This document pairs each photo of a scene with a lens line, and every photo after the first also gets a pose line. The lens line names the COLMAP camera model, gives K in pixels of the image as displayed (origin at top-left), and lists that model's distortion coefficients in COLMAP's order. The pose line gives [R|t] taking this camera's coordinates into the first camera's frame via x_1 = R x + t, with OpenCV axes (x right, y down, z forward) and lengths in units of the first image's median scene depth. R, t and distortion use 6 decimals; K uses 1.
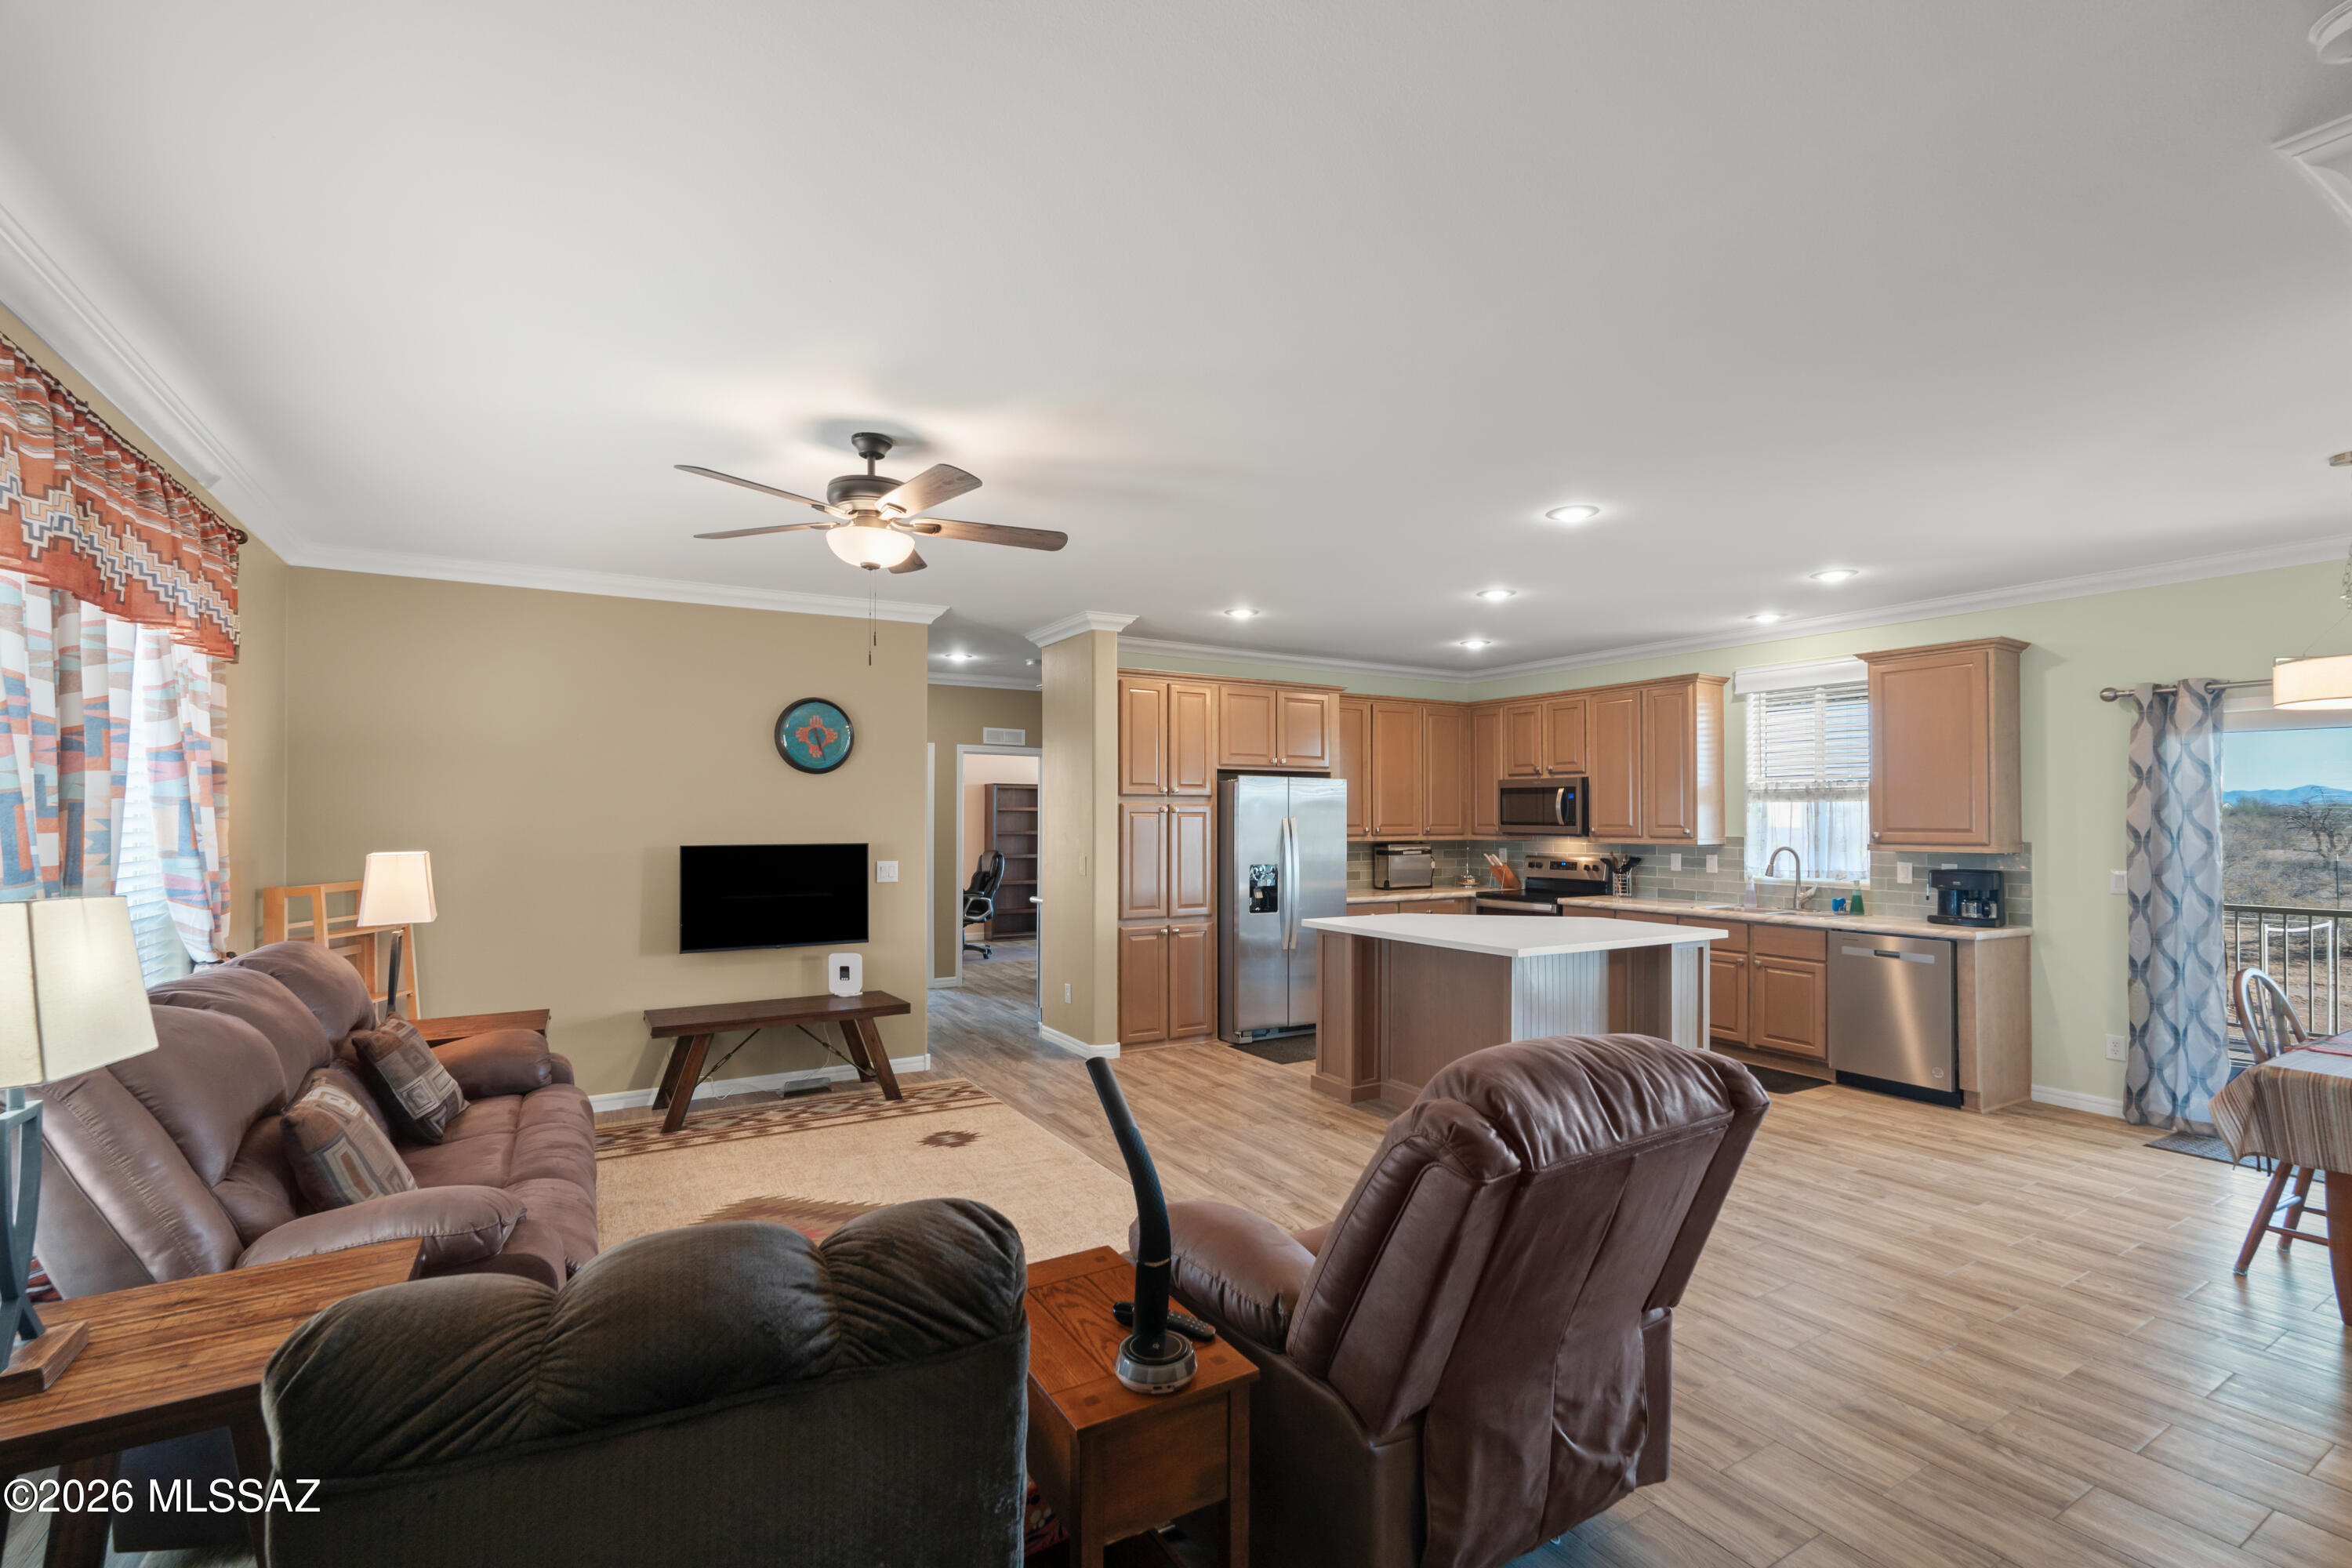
lens RADIAL K [[1043.9, 0, 1183.3], [0, 1043.9, 805.1], [0, 0, 1]] dist [0.001274, 0.000144]
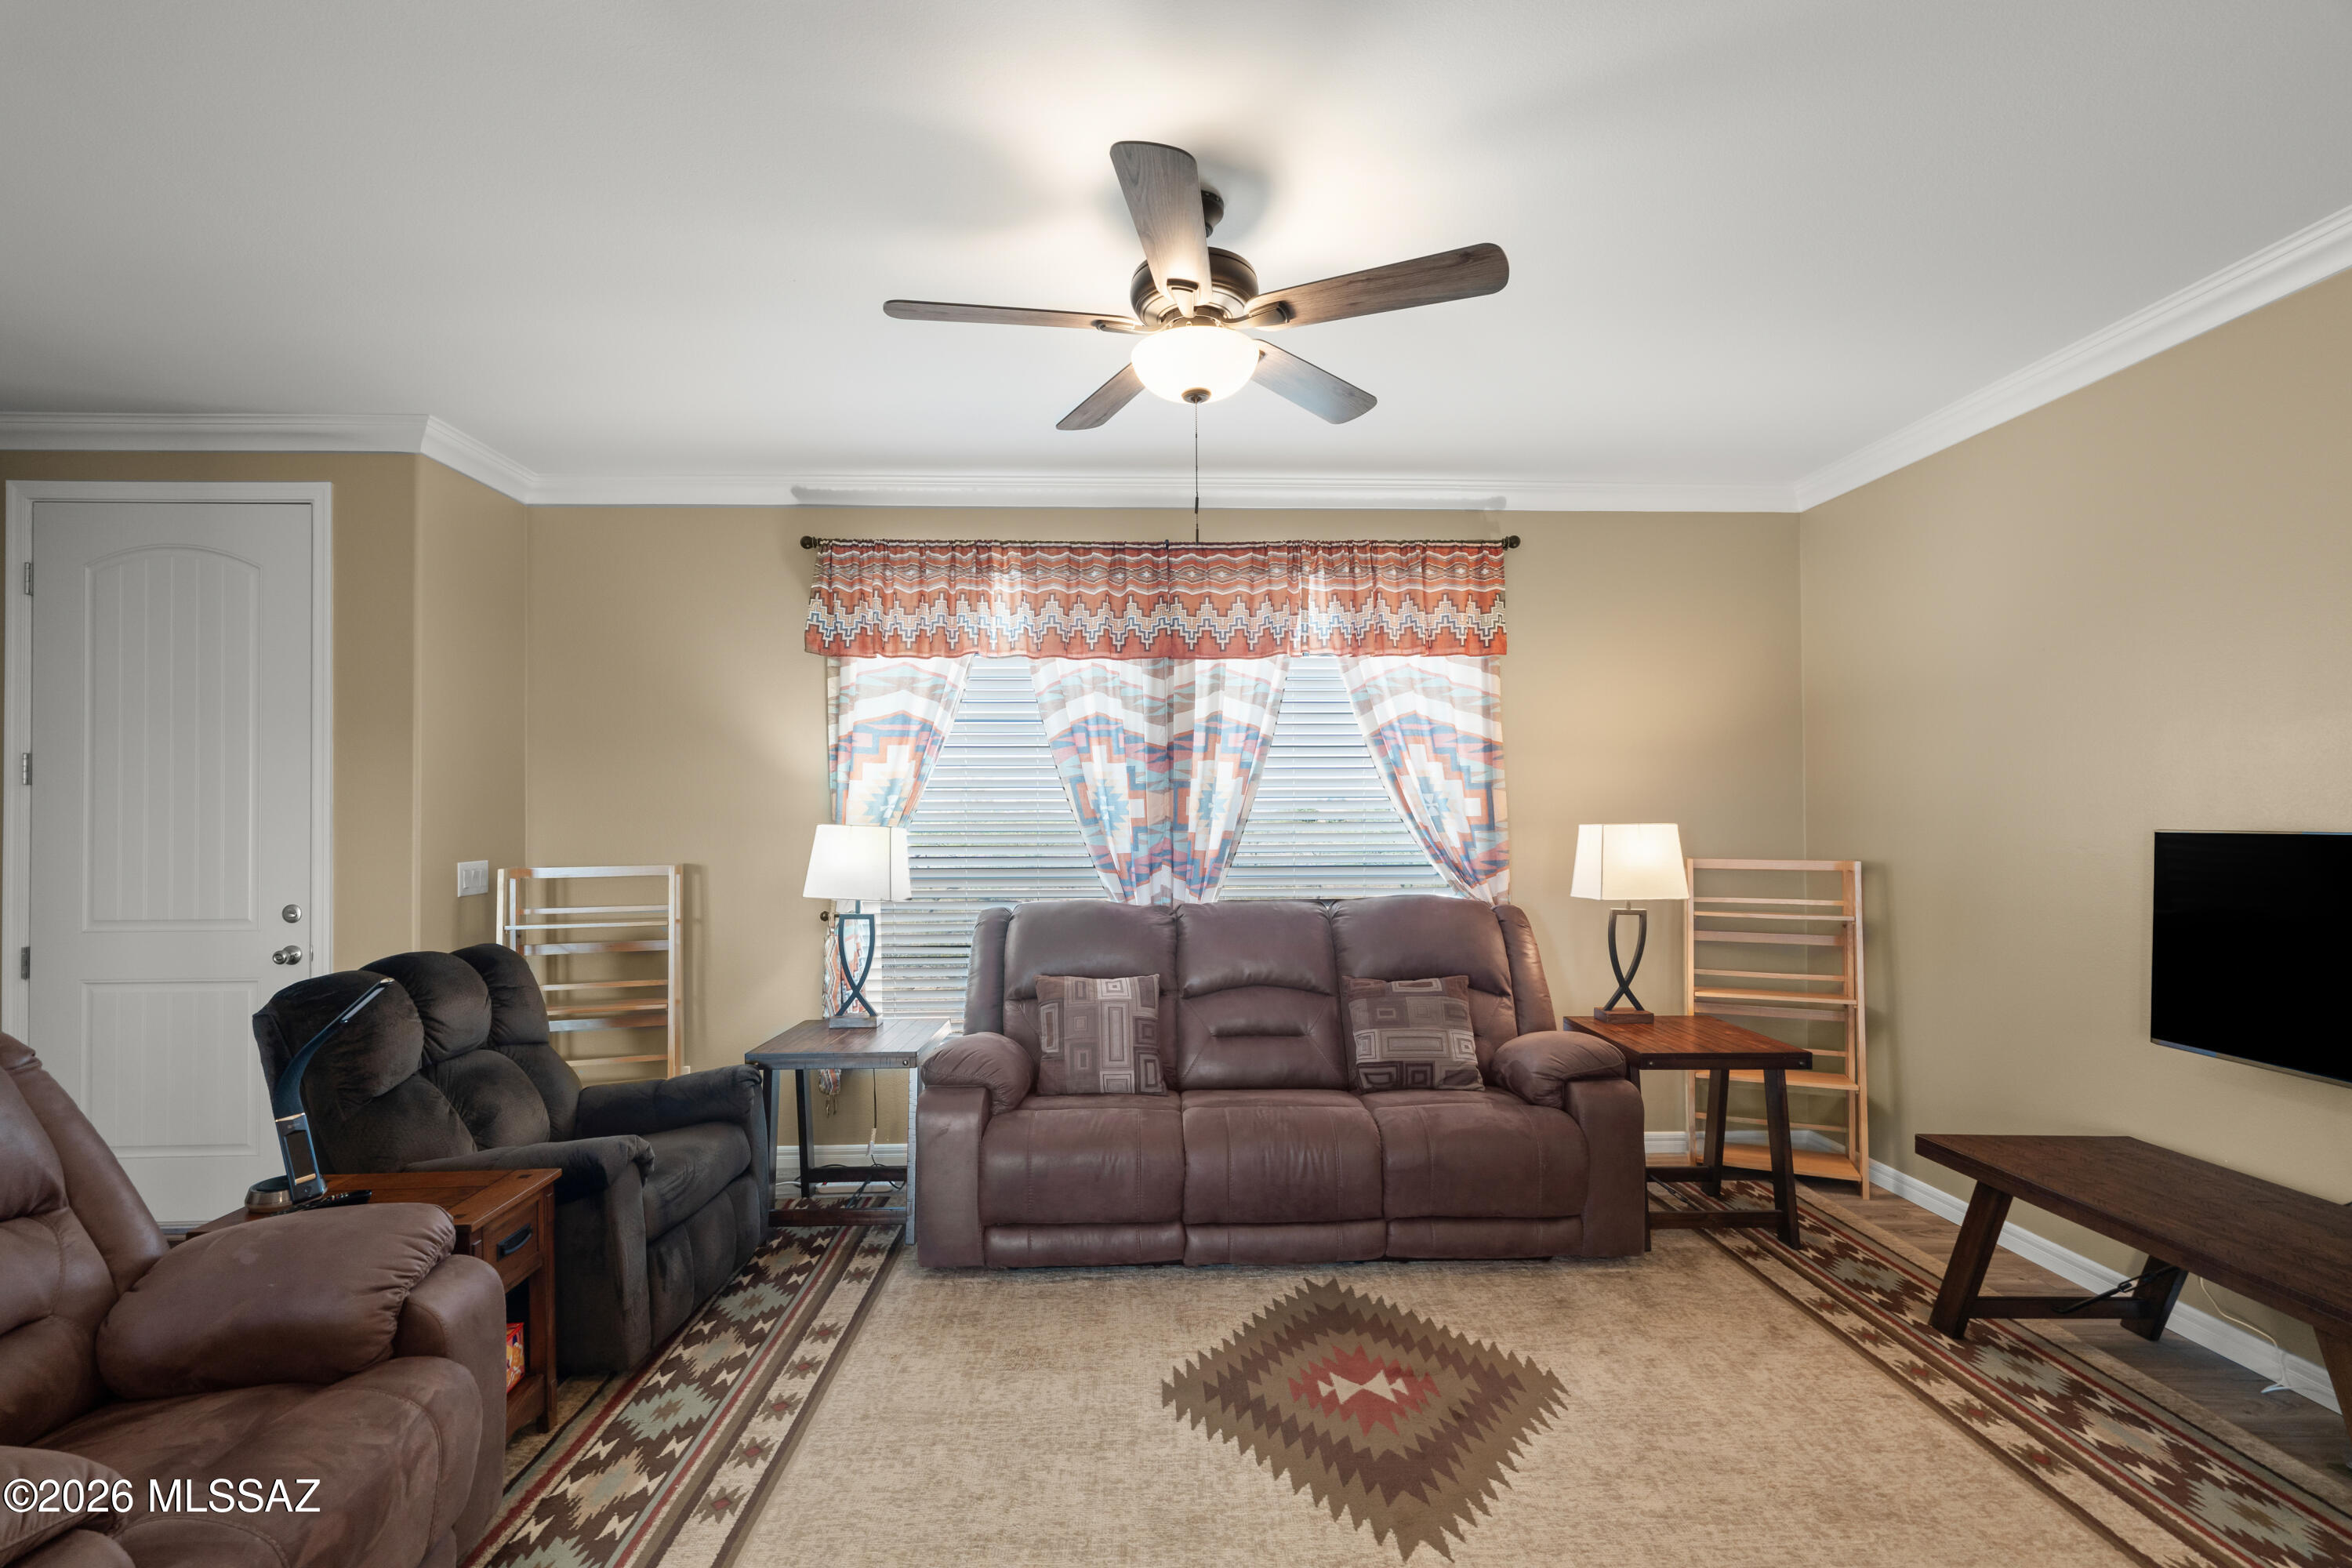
lens RADIAL K [[1033.0, 0, 1160.7], [0, 1033.0, 802.3], [0, 0, 1]] dist [-0.004958, -0.000088]
pose [[-0.482644, -0.003067, -0.875811, 0.146405], [0.015047, 0.999817, -0.011793, 0.019074], [0.875687, -0.018870, -0.482510, 0.651657]]
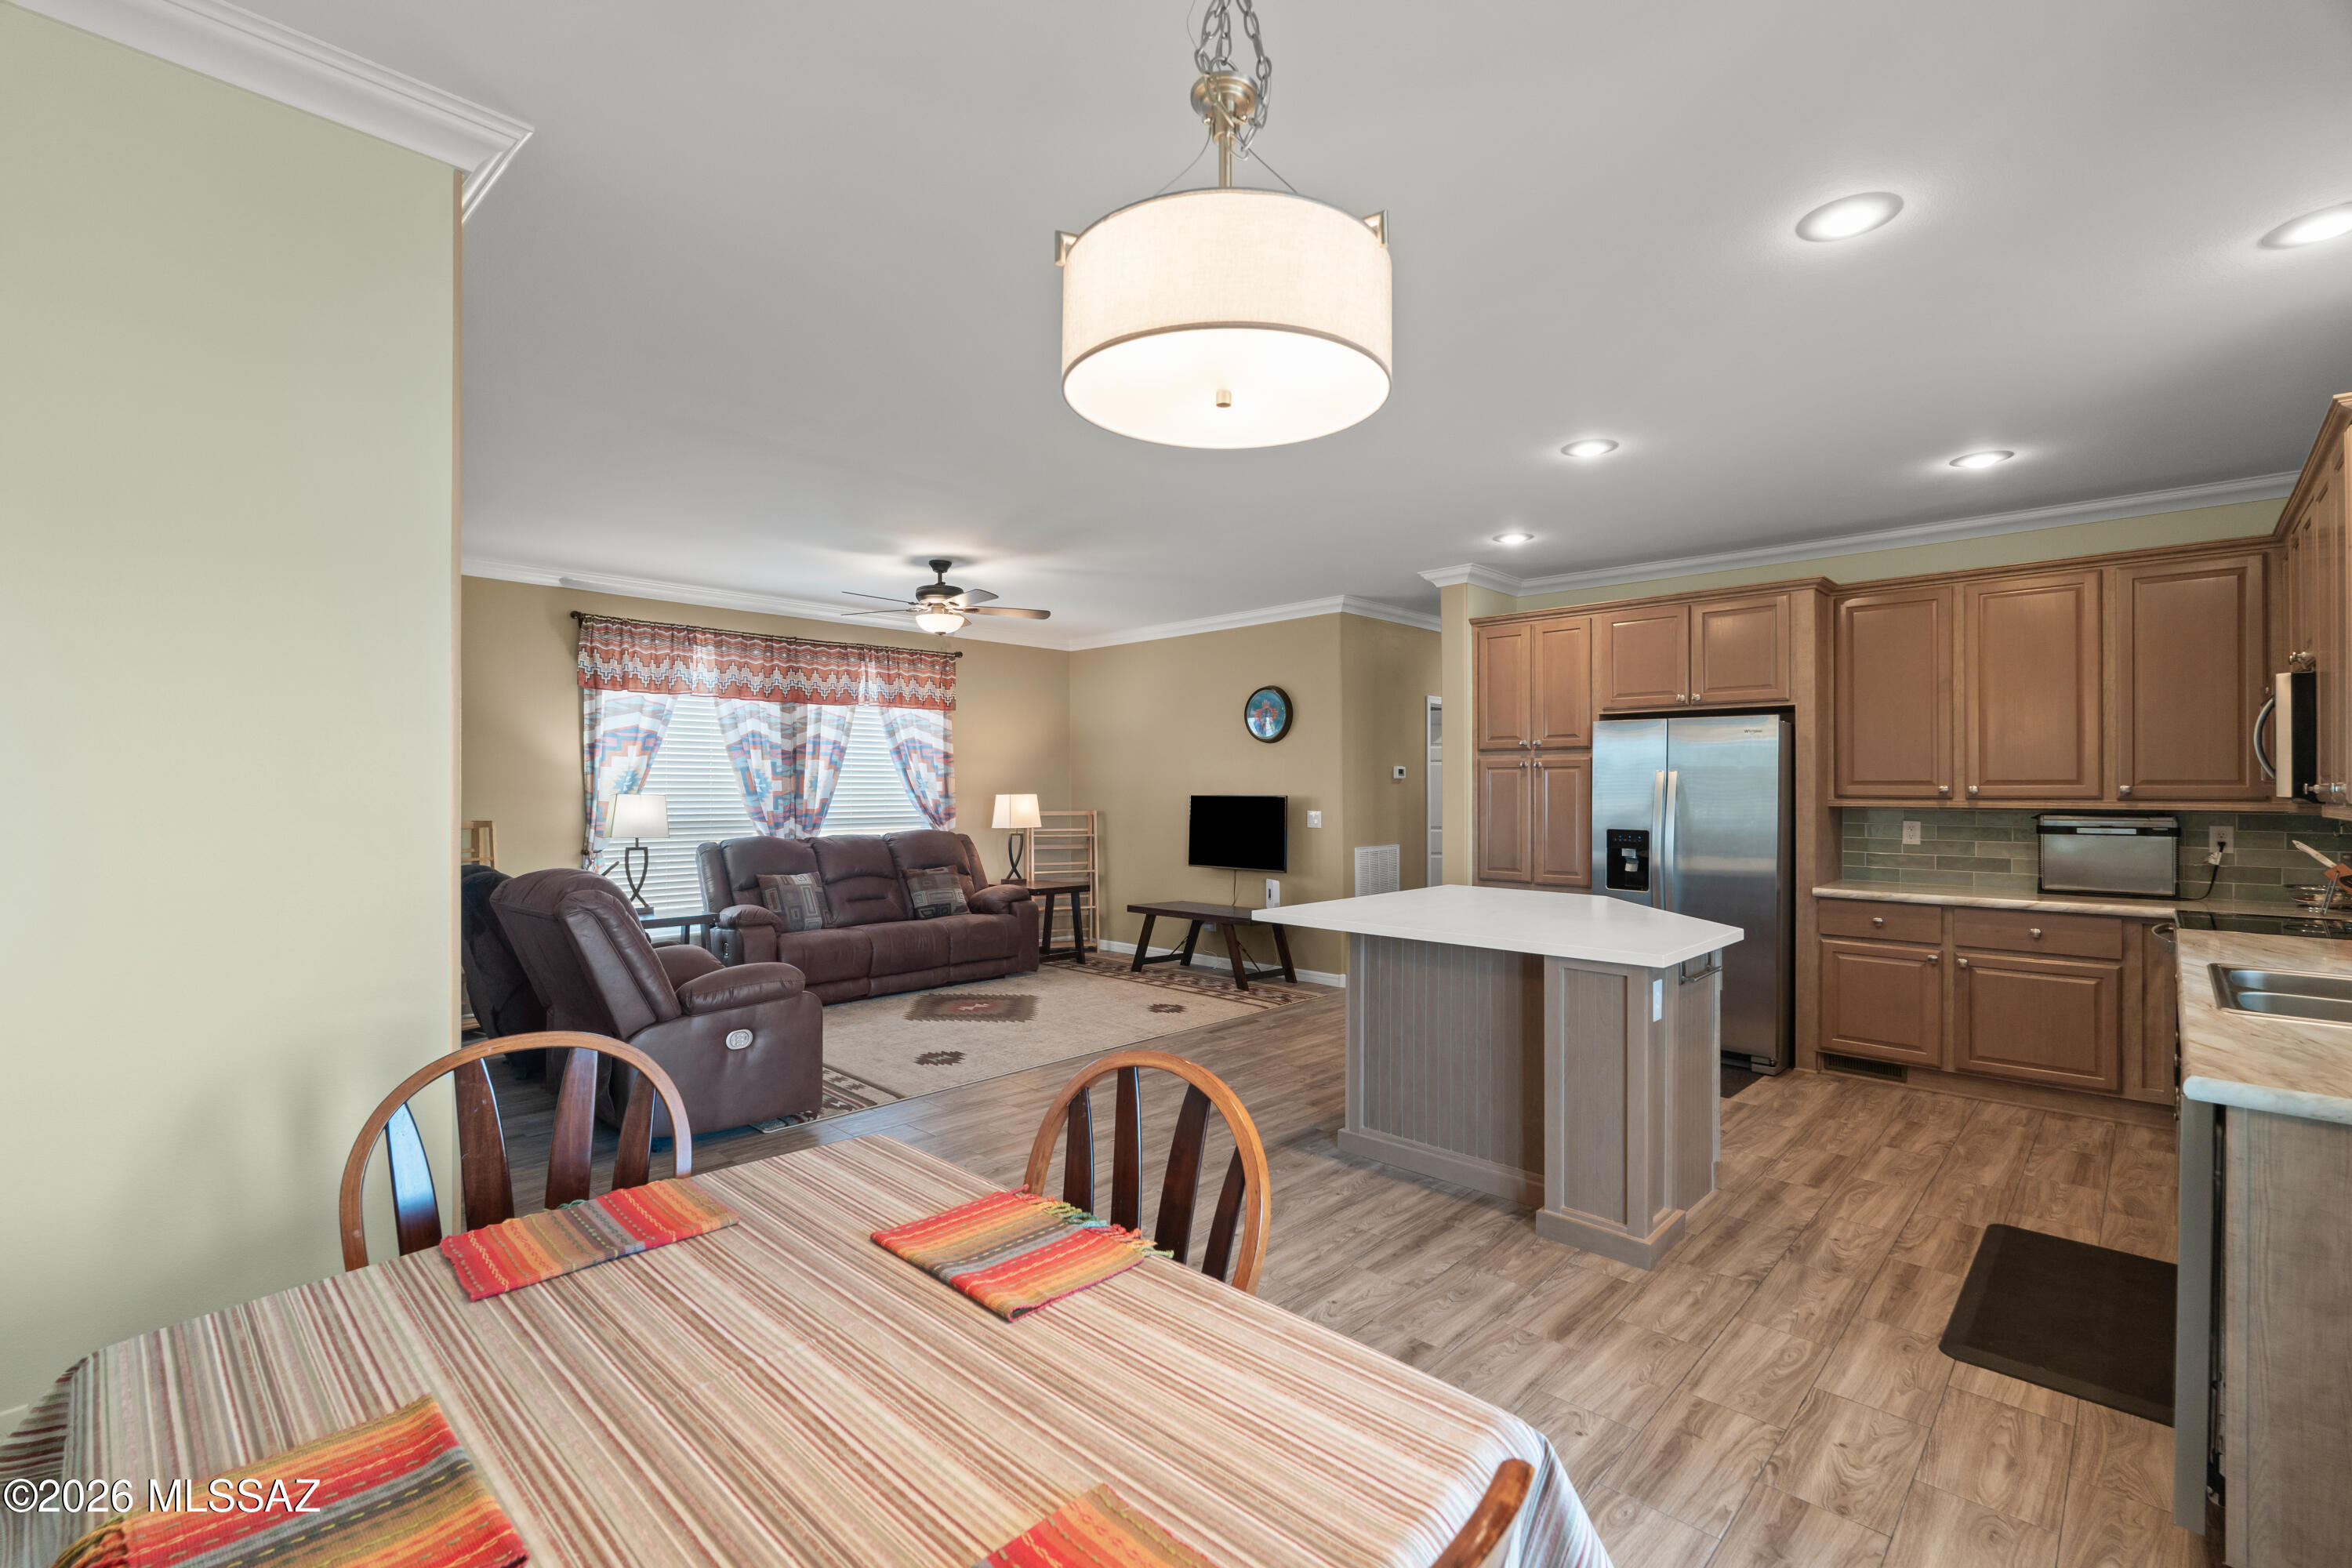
lens RADIAL K [[1035.3, 0, 1176.0], [0, 1035.3, 784.0], [0, 0, 1]] dist [0.002459, 0.000224]
pose [[0.267825, -0.003319, -0.963462, 0.767750], [0.011134, 0.999938, -0.000350, 0.018318], [0.963403, -0.010634, 0.267846, 0.459826]]
